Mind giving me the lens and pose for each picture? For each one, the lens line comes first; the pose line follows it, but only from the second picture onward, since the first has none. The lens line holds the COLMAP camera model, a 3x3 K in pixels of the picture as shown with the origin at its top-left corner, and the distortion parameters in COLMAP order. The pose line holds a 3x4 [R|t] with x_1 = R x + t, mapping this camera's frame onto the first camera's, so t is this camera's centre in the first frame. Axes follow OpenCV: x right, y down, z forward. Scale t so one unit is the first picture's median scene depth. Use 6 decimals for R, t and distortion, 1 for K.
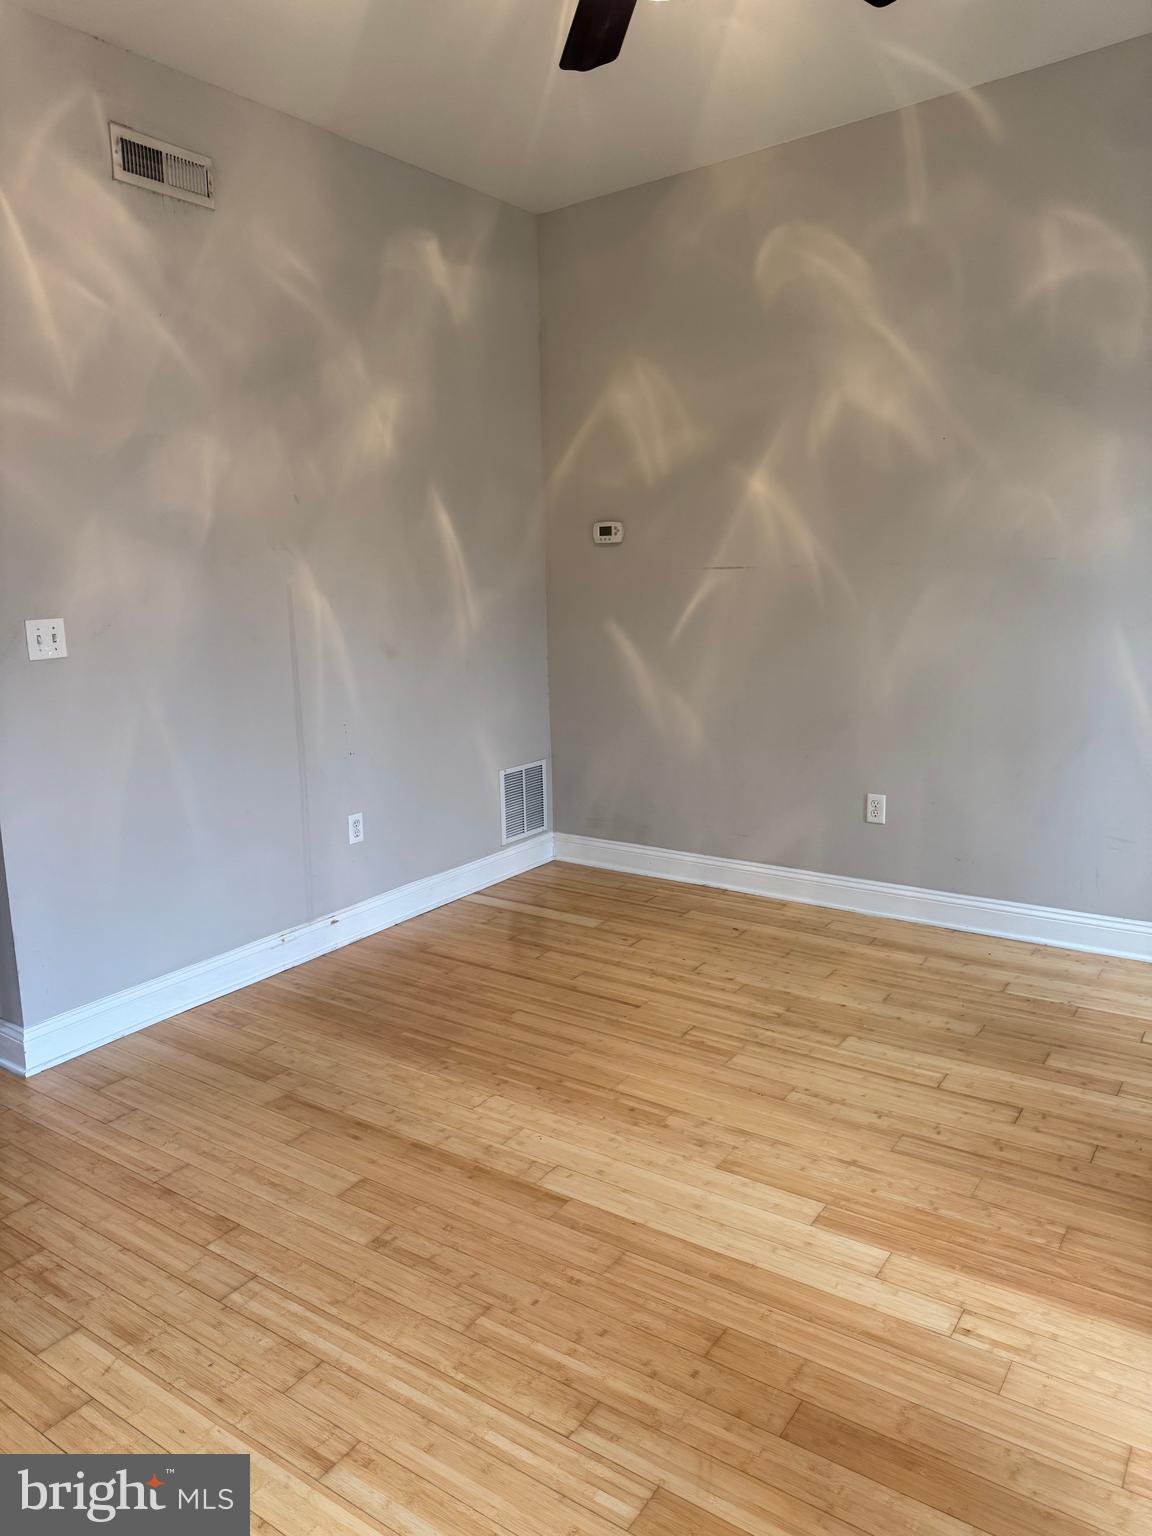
lens RADIAL K [[1081.1, 0, 581.0], [0, 1081.1, 767.5], [0, 0, 1]] dist [0.001920, -0.005814]
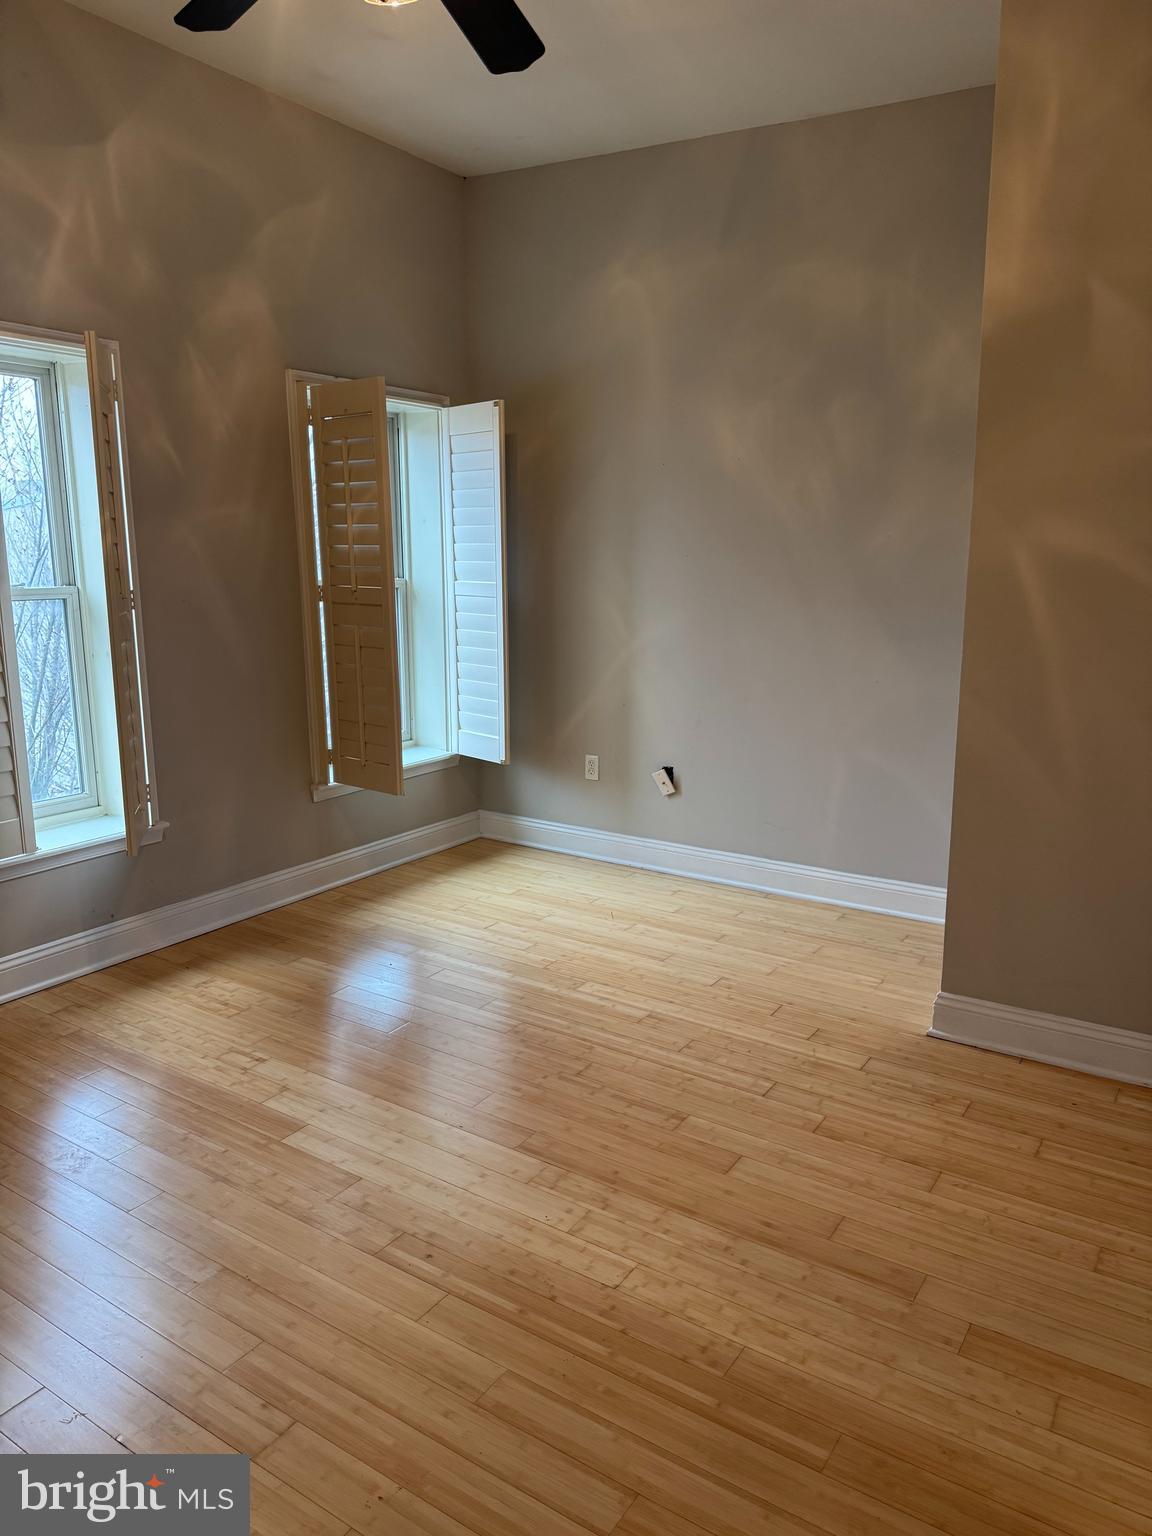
lens RADIAL K [[1081.1, 0, 571.9], [0, 1081.1, 771.8], [0, 0, 1]] dist [0.001920, -0.005814]
pose [[-0.999675, 0.024449, -0.007186, -0.062465], [0.019896, 0.925037, 0.379355, -0.321684], [0.015922, 0.379089, -0.925223, 1.732427]]
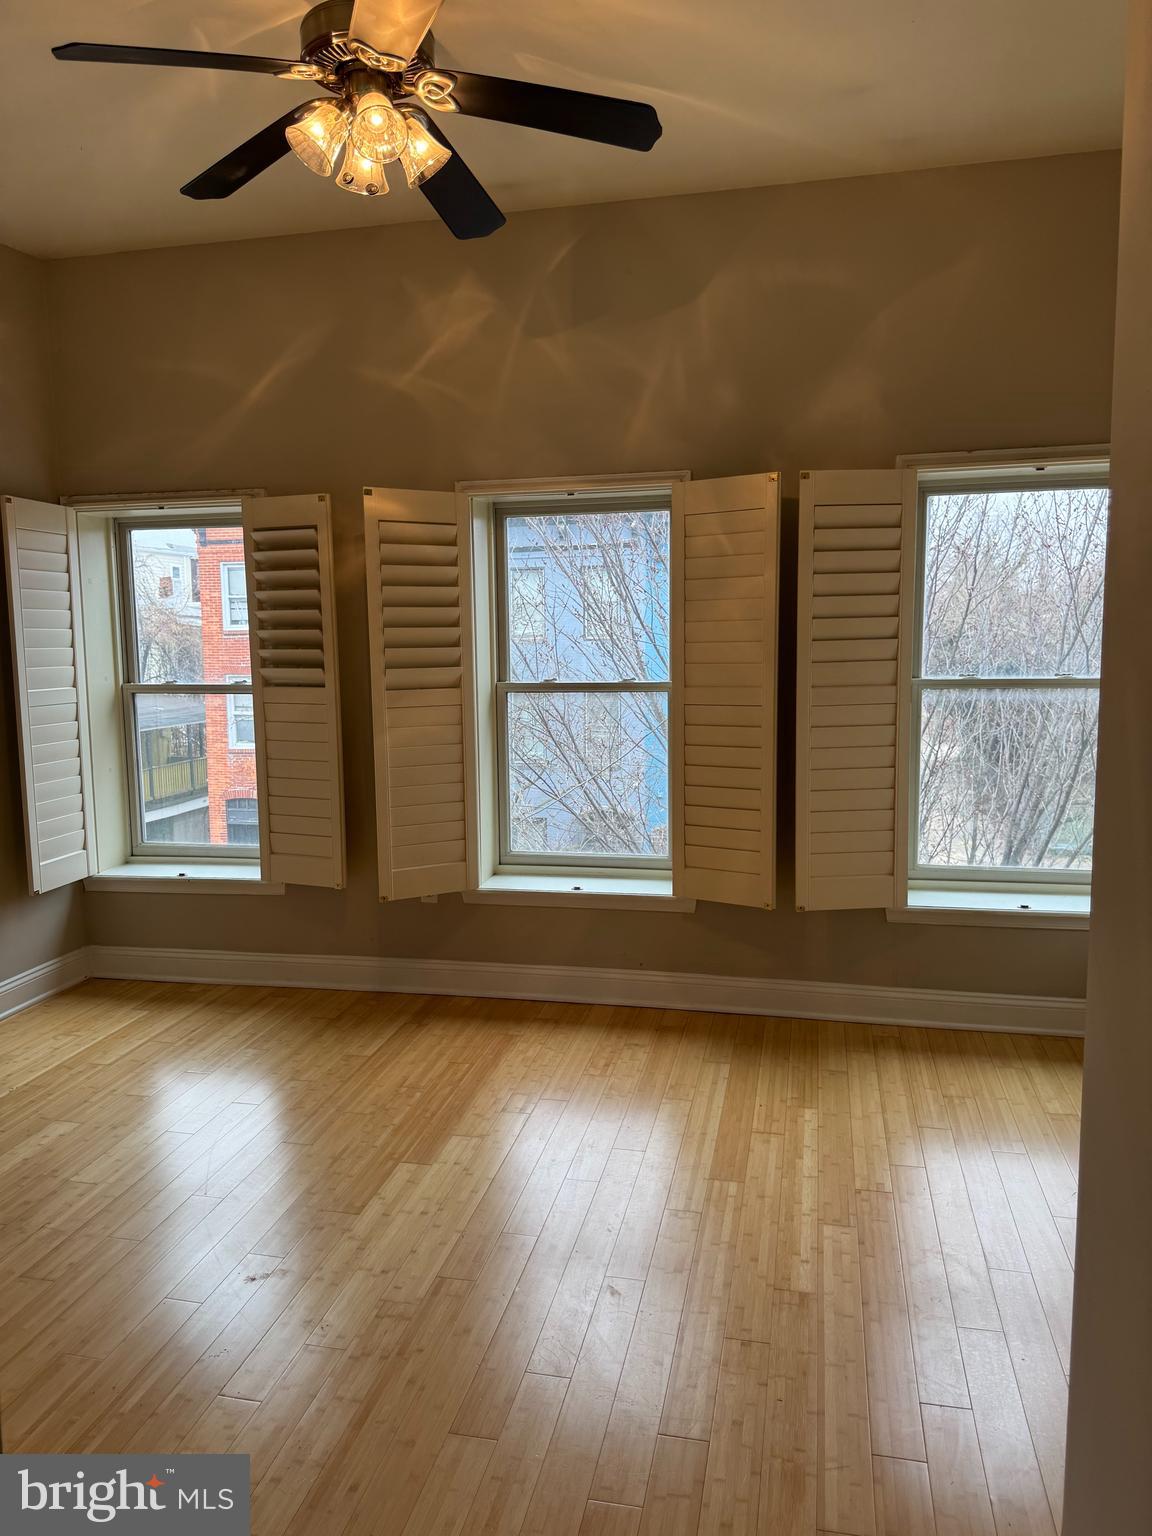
lens RADIAL K [[1081.1, 0, 578.2], [0, 1081.1, 757.5], [0, 0, 1]] dist [0.001920, -0.005814]
pose [[-0.371258, -0.083995, 0.924723, -0.897536], [0.184840, 0.969282, 0.162252, -0.199115], [-0.909946, 0.231163, -0.344328, 1.051135]]
